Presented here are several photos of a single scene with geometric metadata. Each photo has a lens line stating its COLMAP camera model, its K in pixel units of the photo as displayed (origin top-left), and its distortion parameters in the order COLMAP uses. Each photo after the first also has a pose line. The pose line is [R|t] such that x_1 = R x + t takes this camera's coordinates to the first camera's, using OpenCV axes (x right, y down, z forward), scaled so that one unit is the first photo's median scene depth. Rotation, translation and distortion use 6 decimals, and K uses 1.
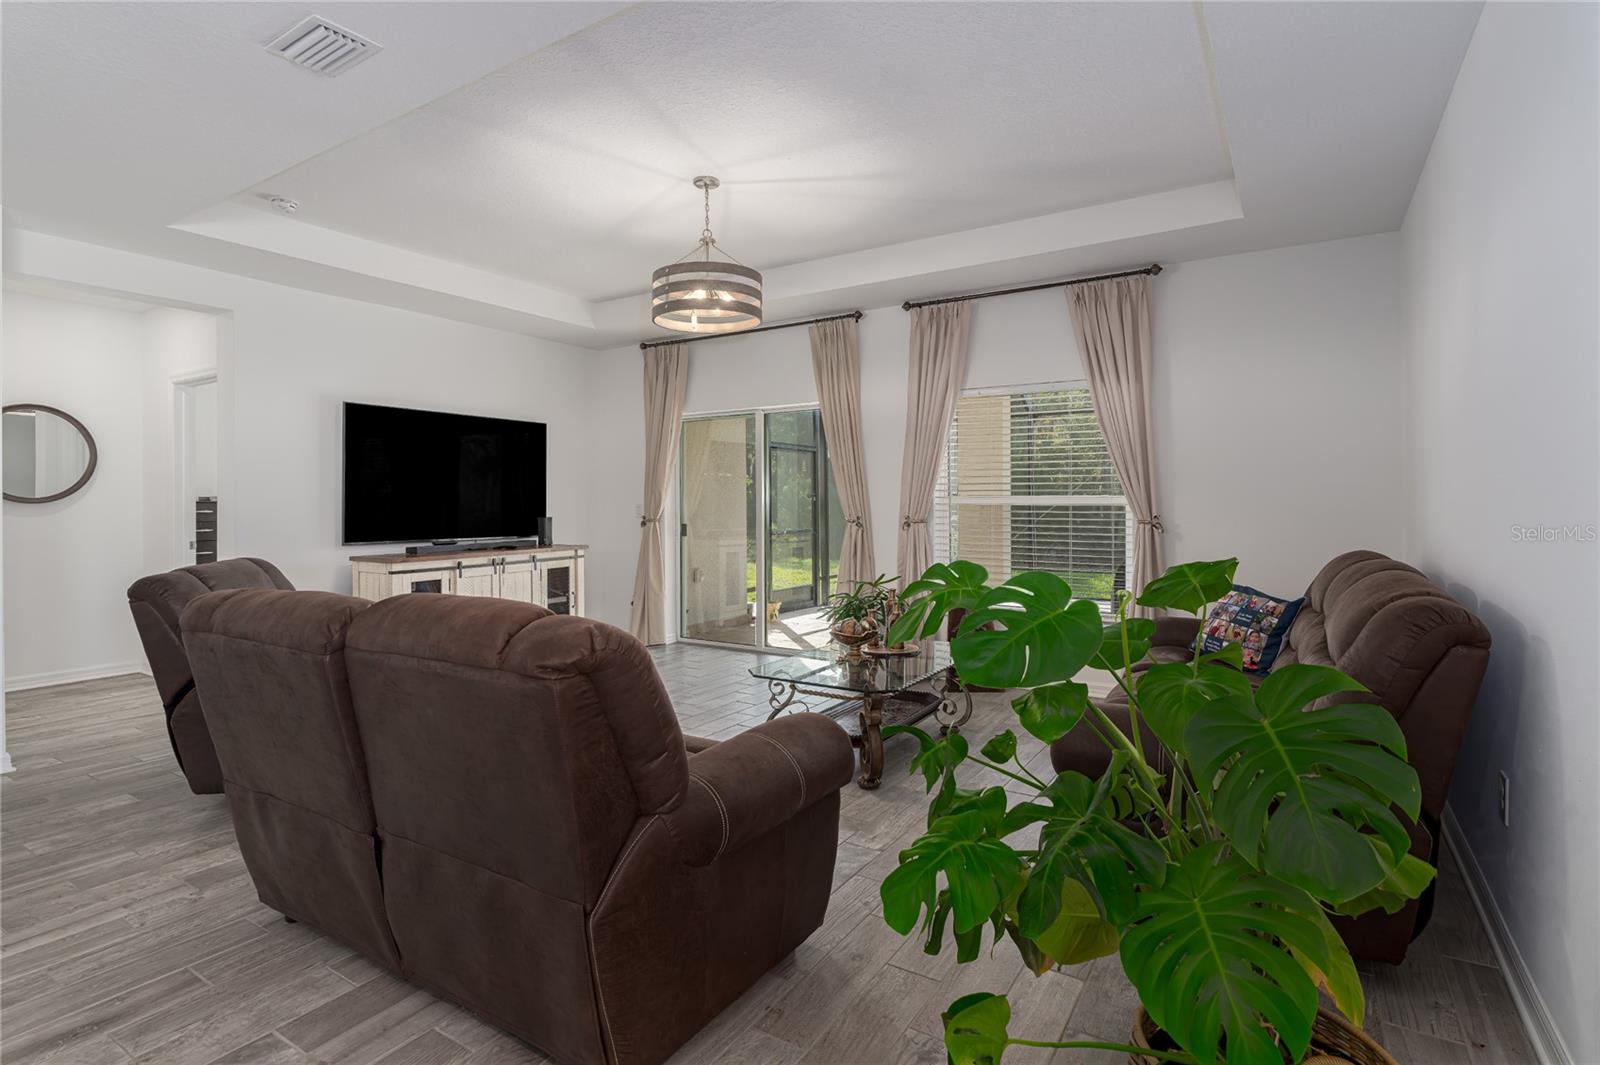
lens RADIAL K [[777.5, 0, 797.7], [0, 777.5, 530.9], [0, 0, 1]] dist [-0.004832, 0.001564]
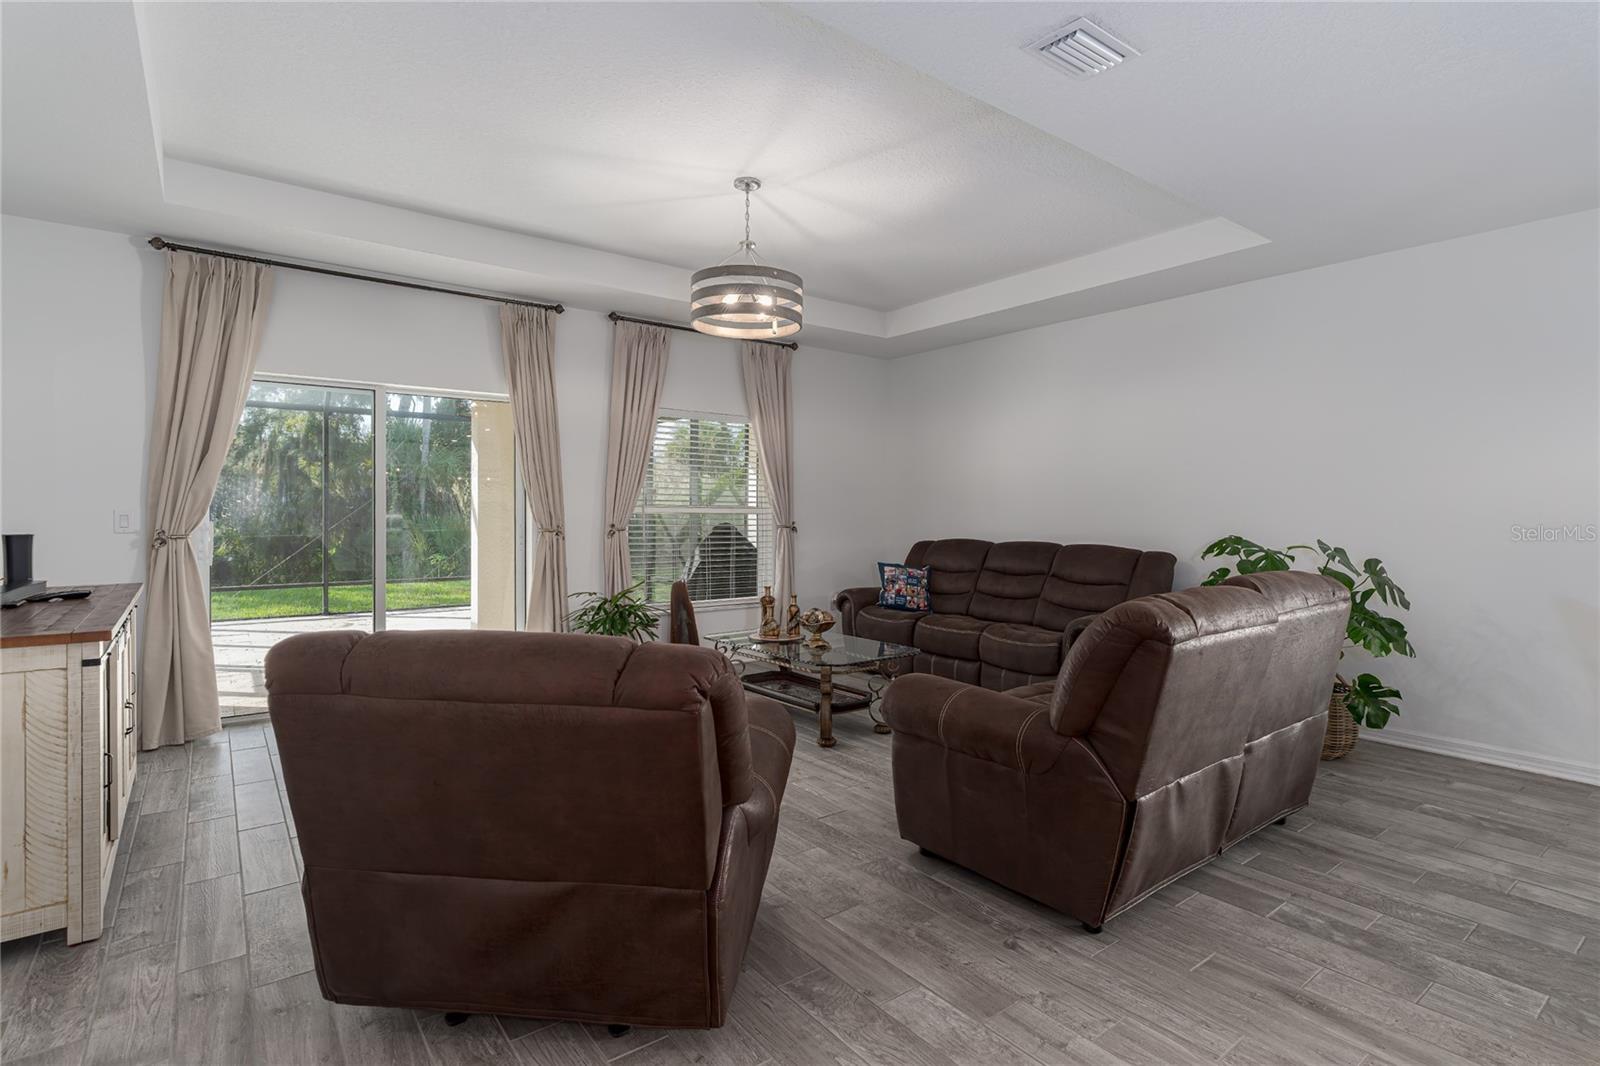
lens RADIAL K [[793.3, 0, 778.4], [0, 793.3, 535.2], [0, 0, 1]] dist [-0.017879, -0.000137]
pose [[0.359274, -0.020892, 0.932998, -1.040615], [0.032383, 0.999426, 0.009909, -0.011780], [-0.932670, 0.026653, 0.359744, 0.610426]]
